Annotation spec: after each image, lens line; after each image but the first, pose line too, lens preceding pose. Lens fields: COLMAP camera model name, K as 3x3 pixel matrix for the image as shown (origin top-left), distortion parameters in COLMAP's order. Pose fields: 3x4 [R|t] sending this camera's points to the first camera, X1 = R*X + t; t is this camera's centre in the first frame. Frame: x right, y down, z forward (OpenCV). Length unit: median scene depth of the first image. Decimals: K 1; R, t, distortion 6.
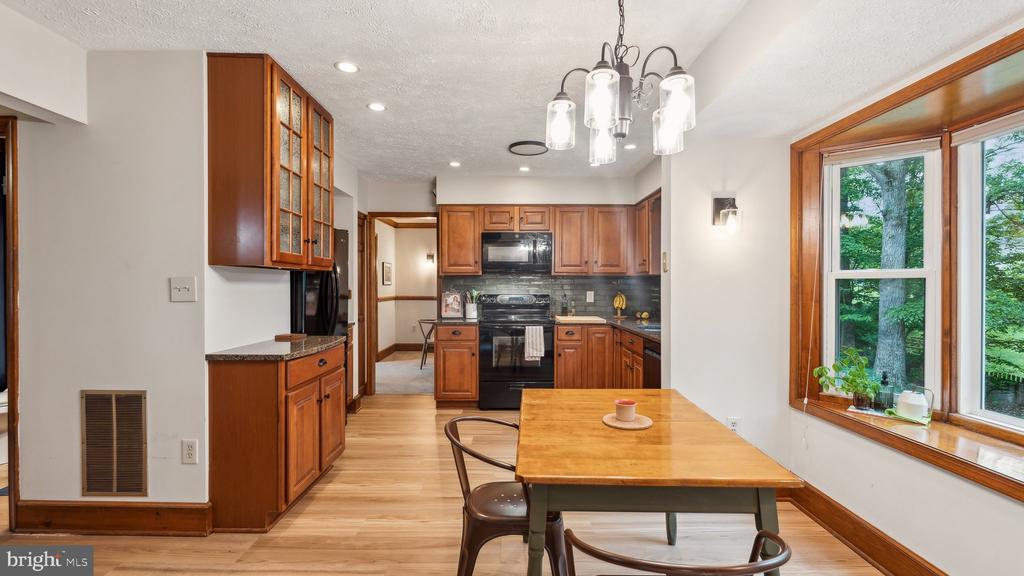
lens RADIAL K [[459.6, 0, 509.2], [0, 459.6, 289.1], [0, 0, 1]] dist [-0.006548, 0.001274]
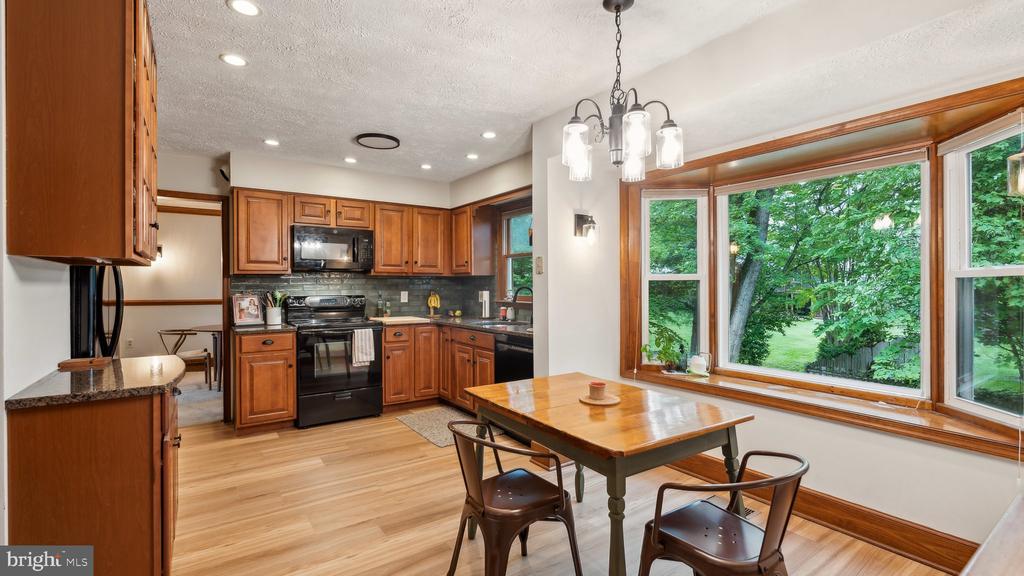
lens RADIAL K [[459.6, 0, 513.3], [0, 459.6, 286.8], [0, 0, 1]] dist [-0.006548, 0.001274]
pose [[0.819526, -0.005297, 0.573017, -0.220212], [0.007452, 0.999971, -0.001414, -0.002118], [-0.572993, 0.005429, 0.819542, 0.052345]]
